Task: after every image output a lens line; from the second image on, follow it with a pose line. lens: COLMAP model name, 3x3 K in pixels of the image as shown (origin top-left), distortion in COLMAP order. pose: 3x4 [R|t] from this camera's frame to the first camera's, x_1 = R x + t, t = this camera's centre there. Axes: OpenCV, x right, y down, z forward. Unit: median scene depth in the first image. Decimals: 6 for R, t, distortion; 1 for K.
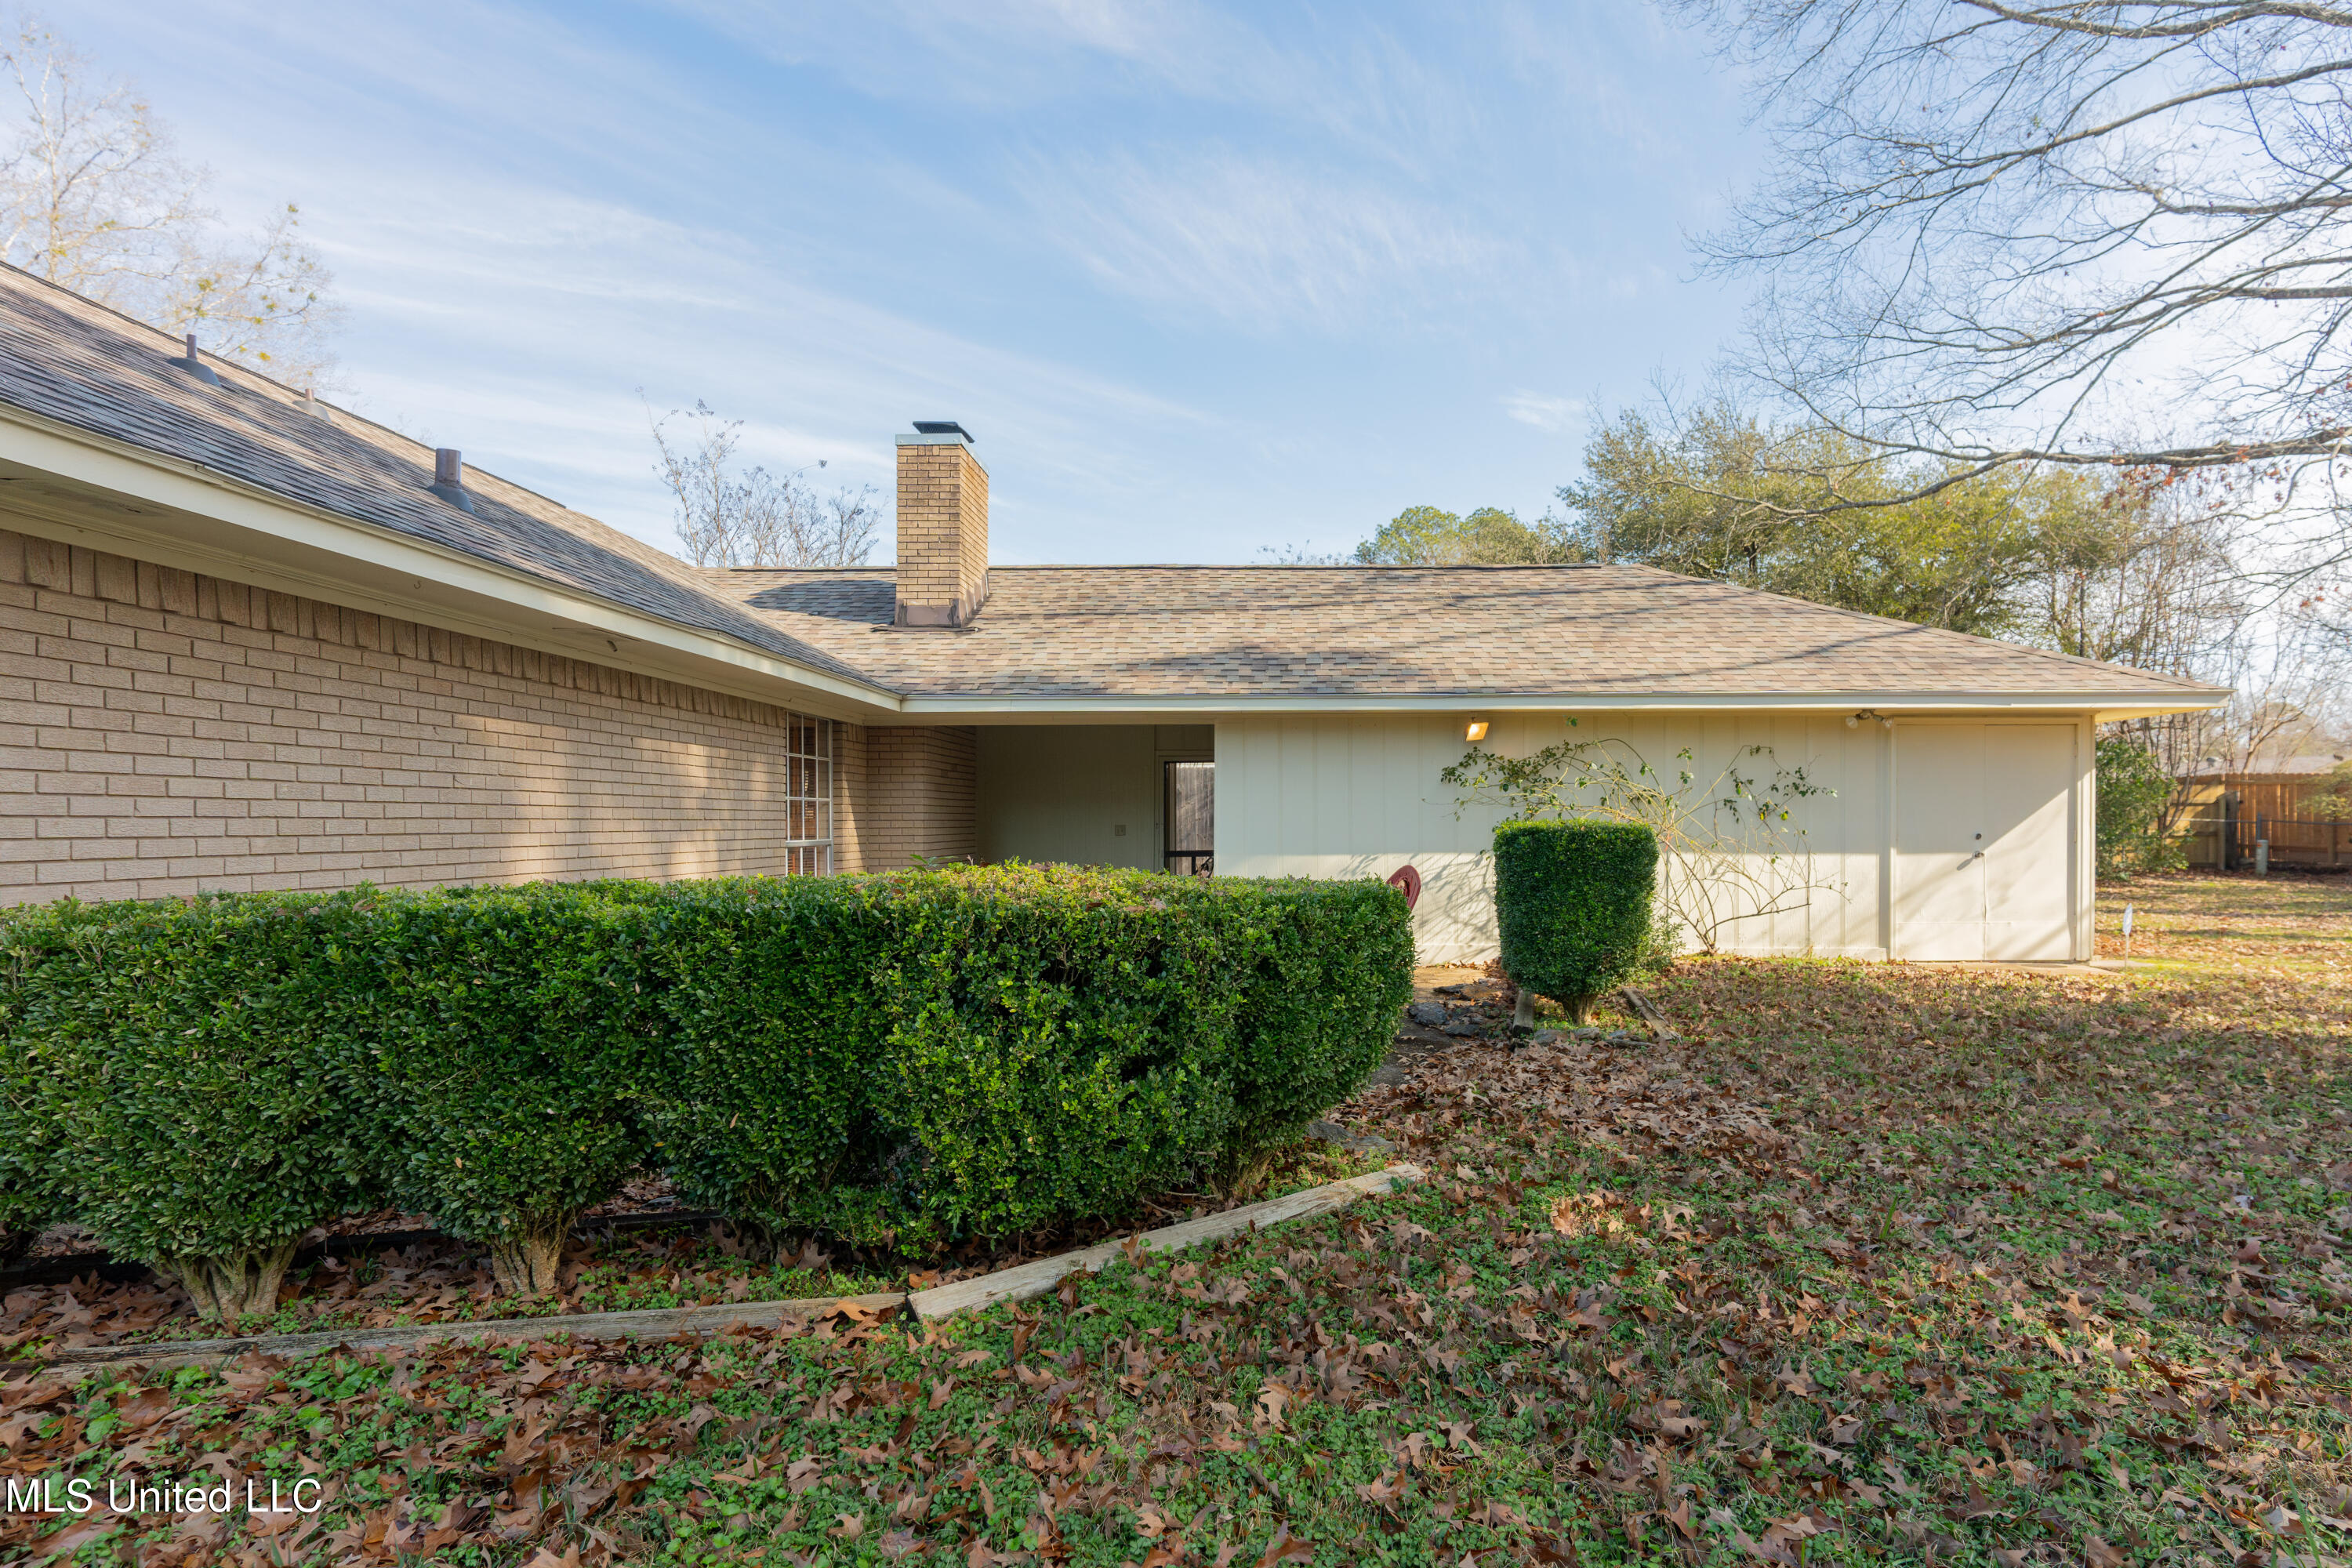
lens RADIAL K [[1168.3, 0, 1254.6], [0, 1168.3, 853.7], [0, 0, 1]] dist [0.001051, 0.000420]
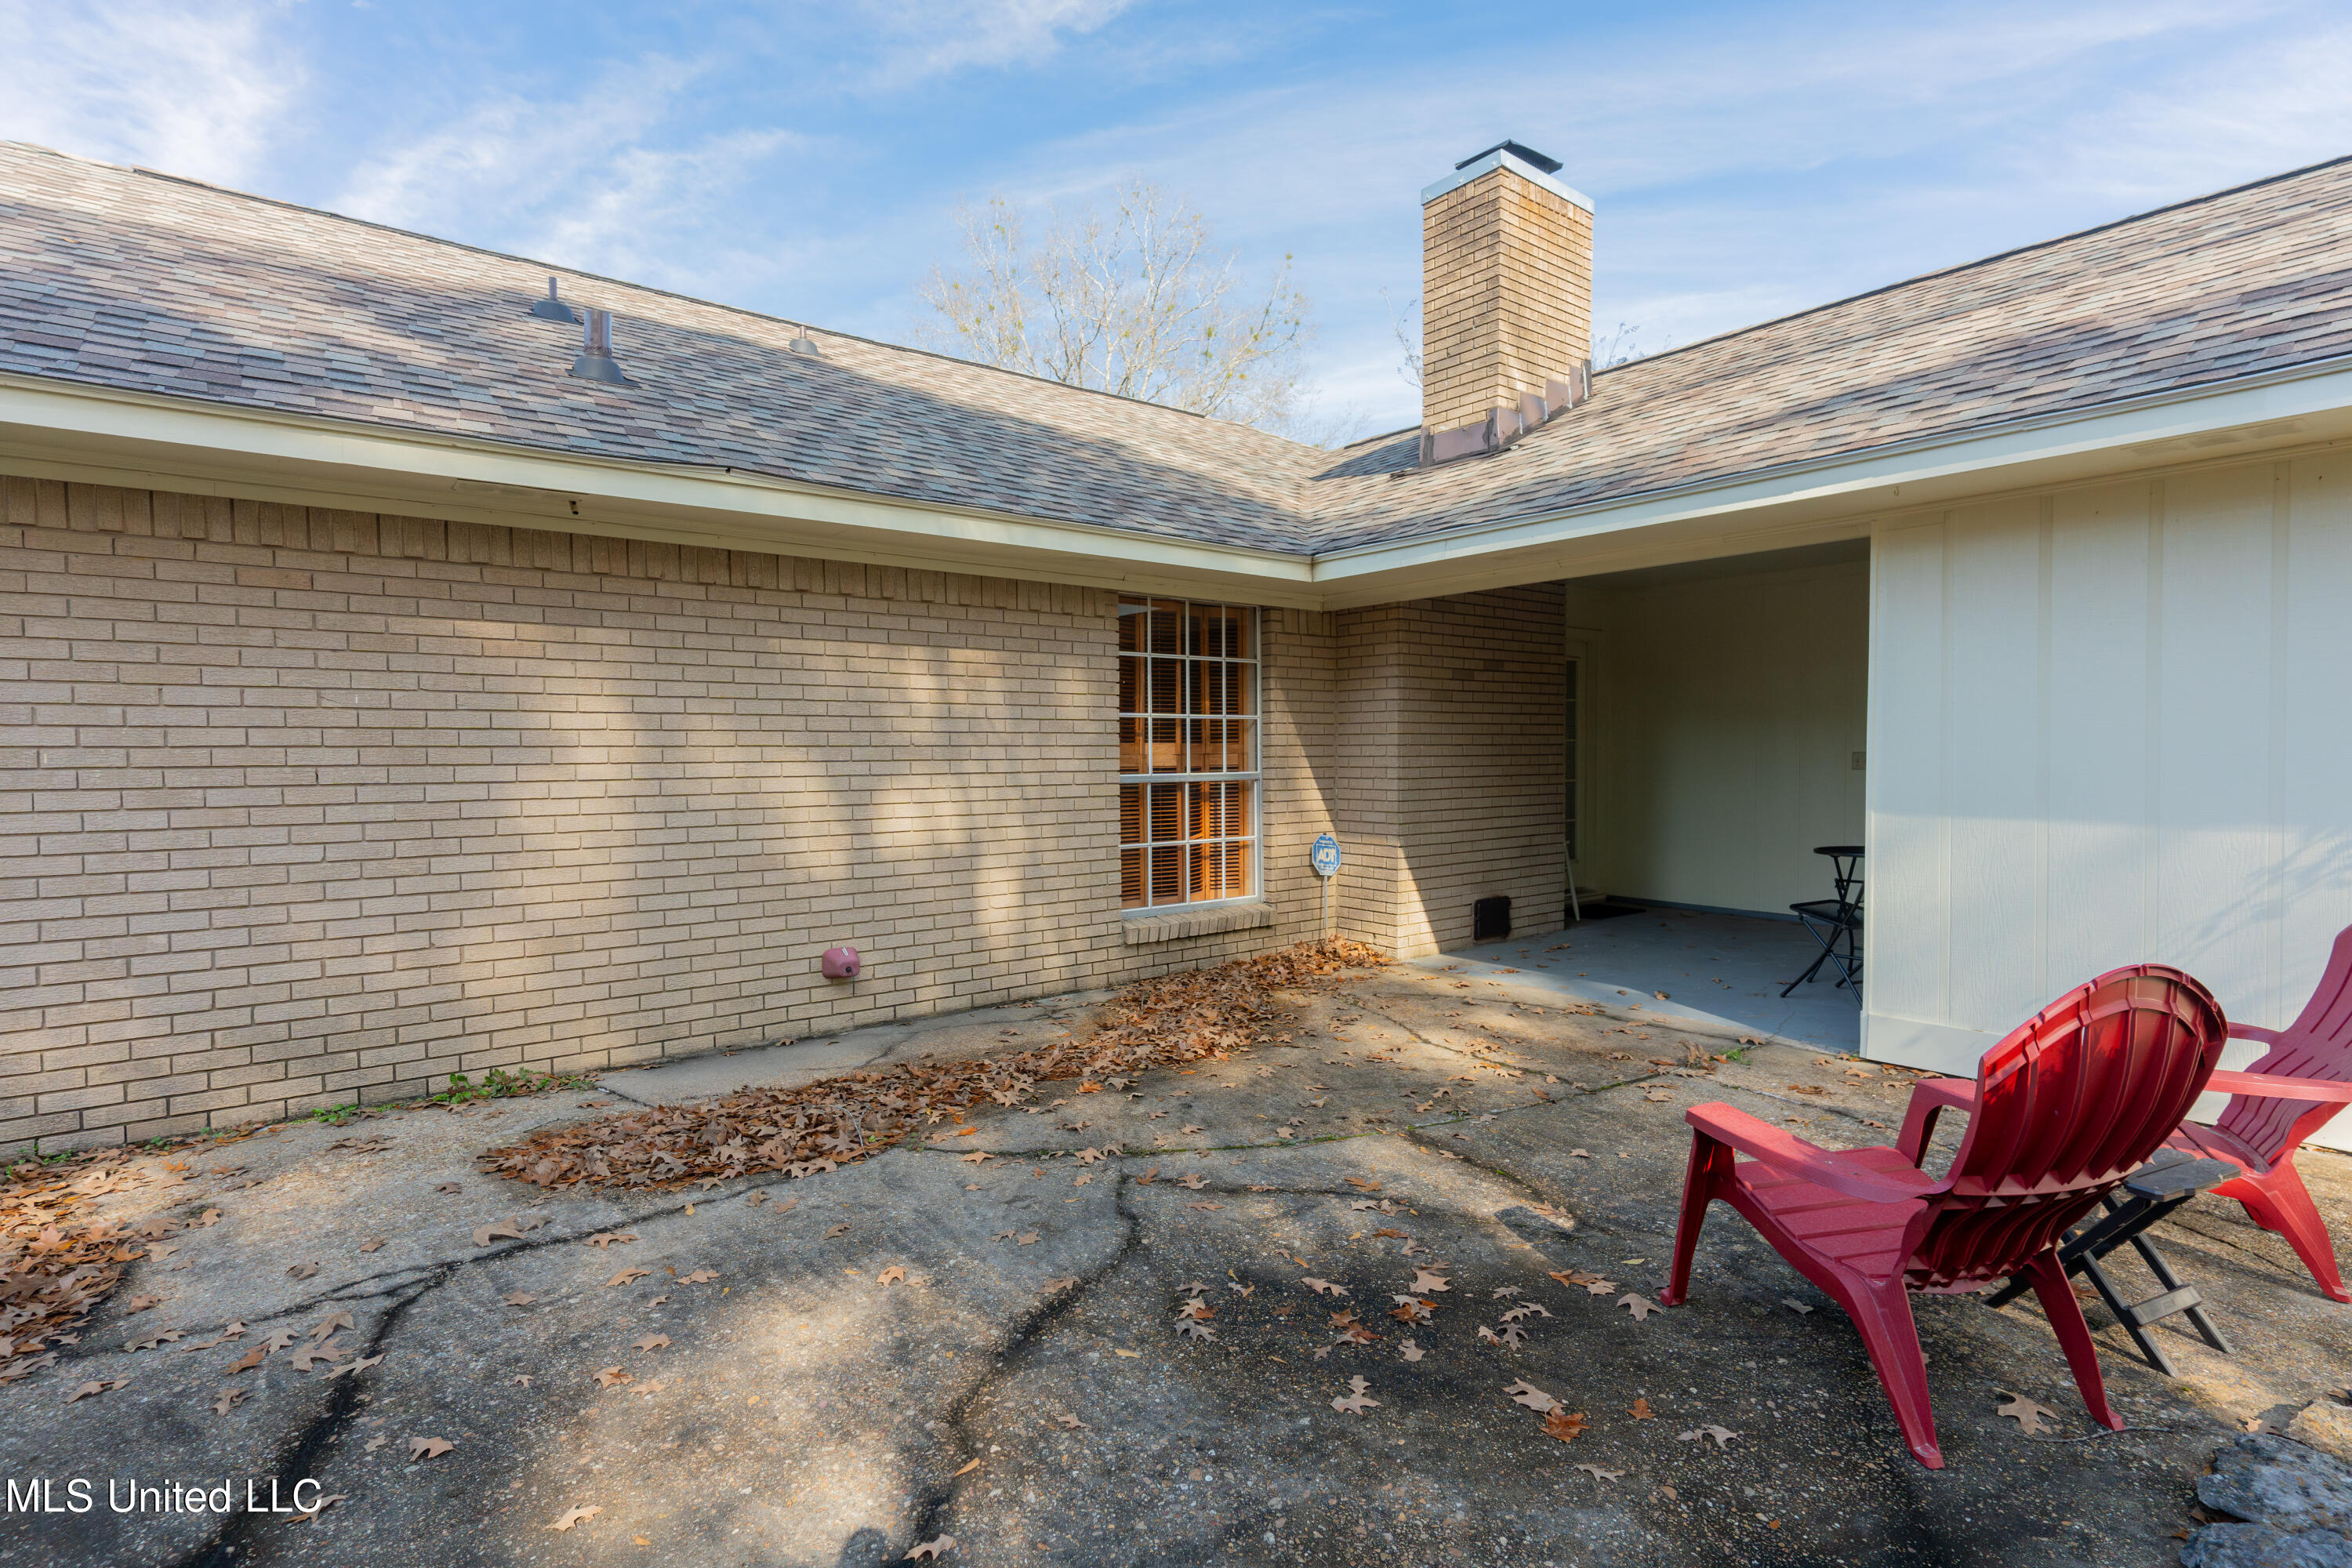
lens RADIAL K [[1105.8, 0, 1150.9], [0, 1105.8, 778.5], [0, 0, 1]] dist [0.001272, -0.000270]
pose [[0.595197, 0.014685, -0.803445, 0.141781], [-0.016724, 0.999843, 0.005885, -0.011125], [0.803405, 0.009934, 0.595349, 0.528672]]
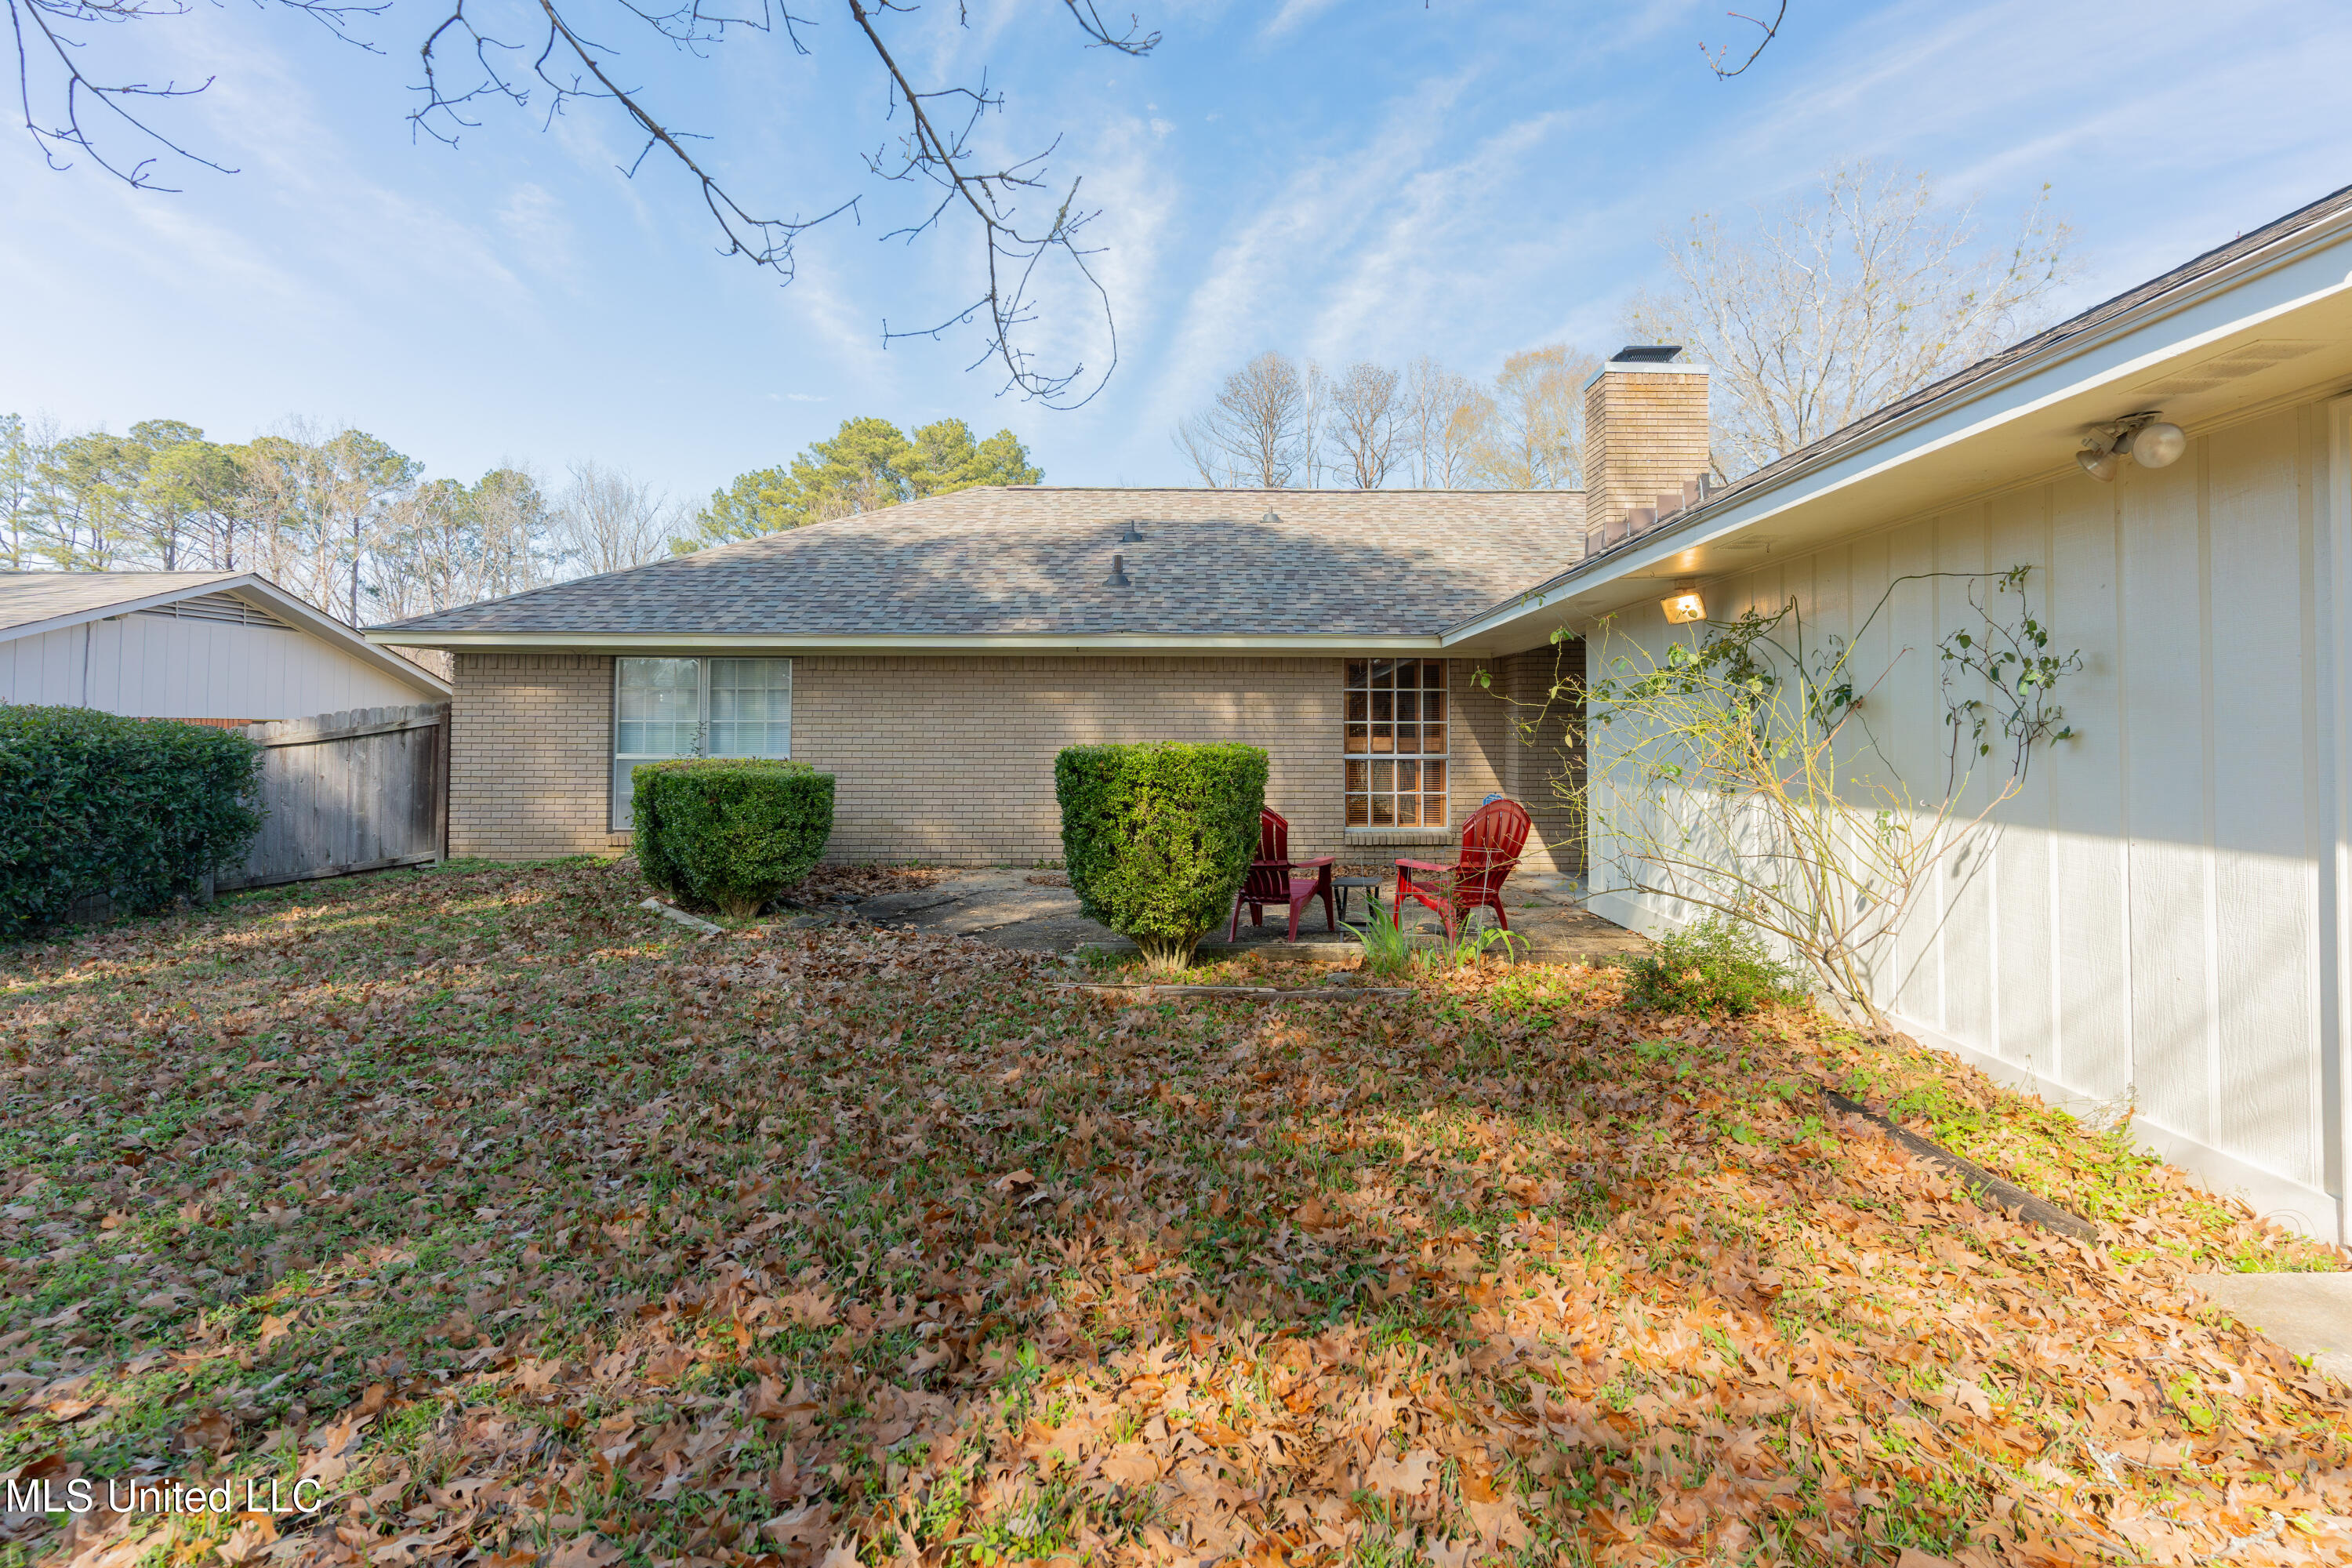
lens RADIAL K [[1177.5, 0, 1231.6], [0, 1177.5, 733.6], [0, 0, 1]] dist [0.003209, 0.000483]
pose [[0.030935, -0.003684, -0.999515, 0.848363], [-0.028433, 0.999585, -0.004565, -0.021845], [0.999117, 0.028560, 0.030817, 0.717567]]
